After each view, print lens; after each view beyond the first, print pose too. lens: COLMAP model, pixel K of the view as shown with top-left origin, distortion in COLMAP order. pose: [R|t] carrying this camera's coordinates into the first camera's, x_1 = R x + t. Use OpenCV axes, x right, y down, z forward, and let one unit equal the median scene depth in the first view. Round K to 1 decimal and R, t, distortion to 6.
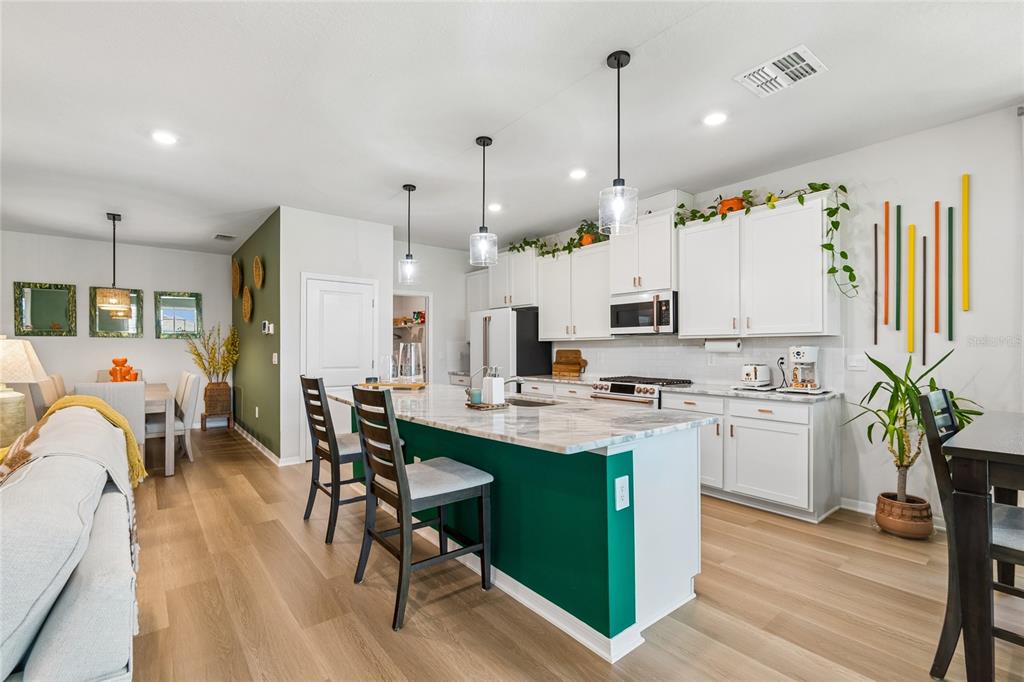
lens RADIAL K [[453.7, 0, 511.5], [0, 453.7, 351.4], [0, 0, 1]] dist [0.005172, -0.000545]
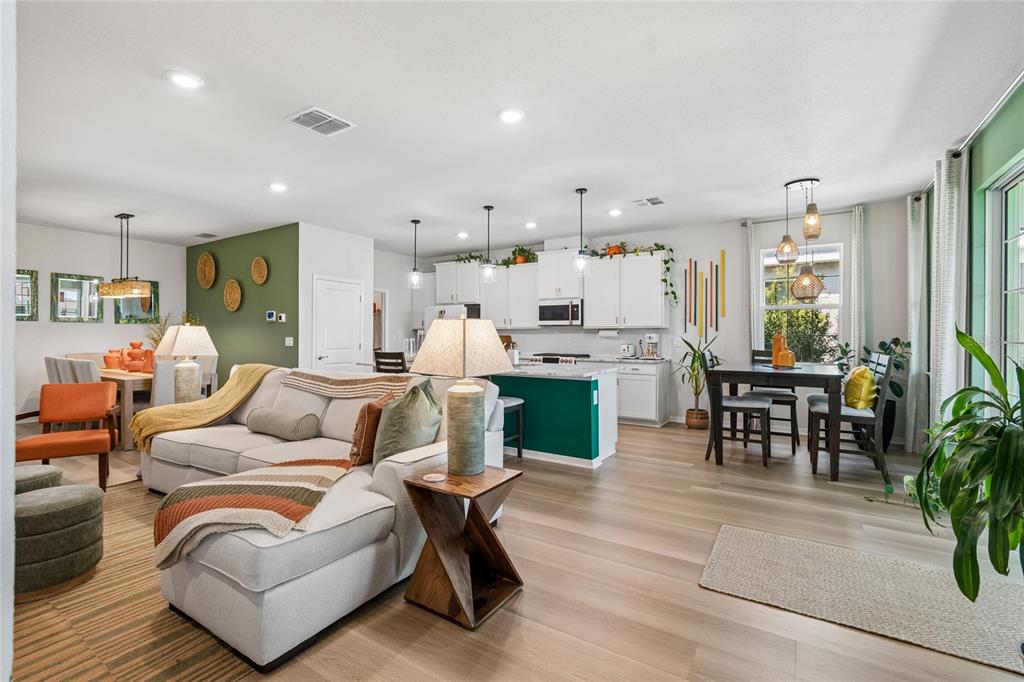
lens RADIAL K [[453.7, 0, 514.1], [0, 453.7, 337.4], [0, 0, 1]] dist [0.005172, -0.000545]
pose [[0.948131, 0.002076, 0.317872, -0.385176], [-0.001526, 0.999997, -0.001980, 0.006760], [-0.317875, 0.001392, 0.948132, -0.456379]]
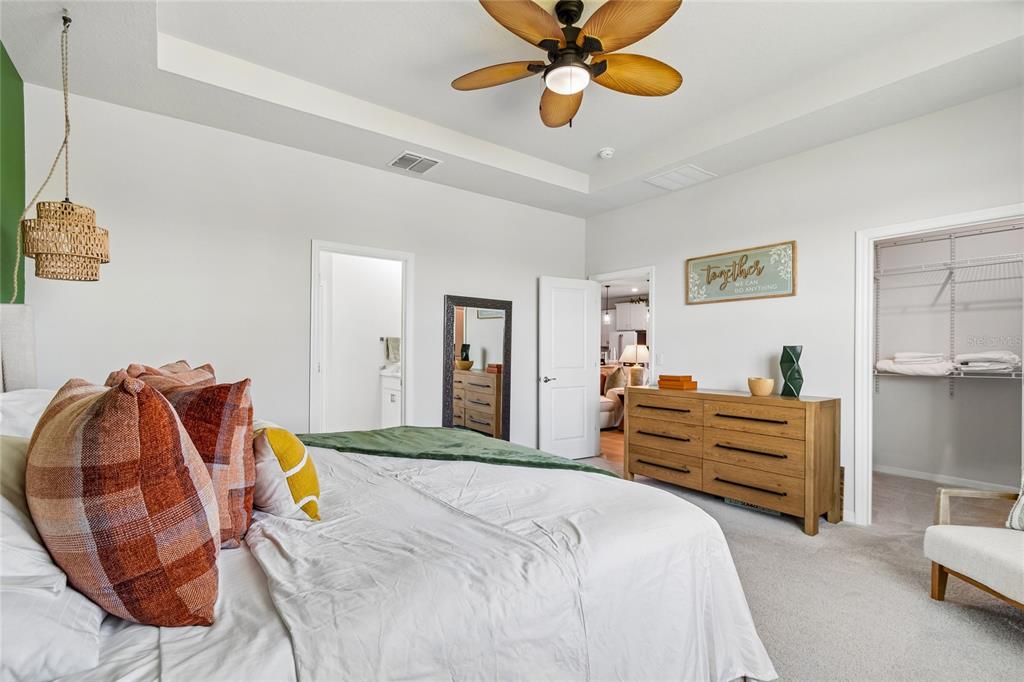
lens RADIAL K [[453.7, 0, 508.6], [0, 453.7, 349.3], [0, 0, 1]] dist [0.005172, -0.000545]
pose [[0.998447, 0.009763, -0.054855, -0.634300], [-0.010155, 0.999925, -0.006872, 0.014173], [0.054784, 0.007418, 0.998471, -1.561354]]
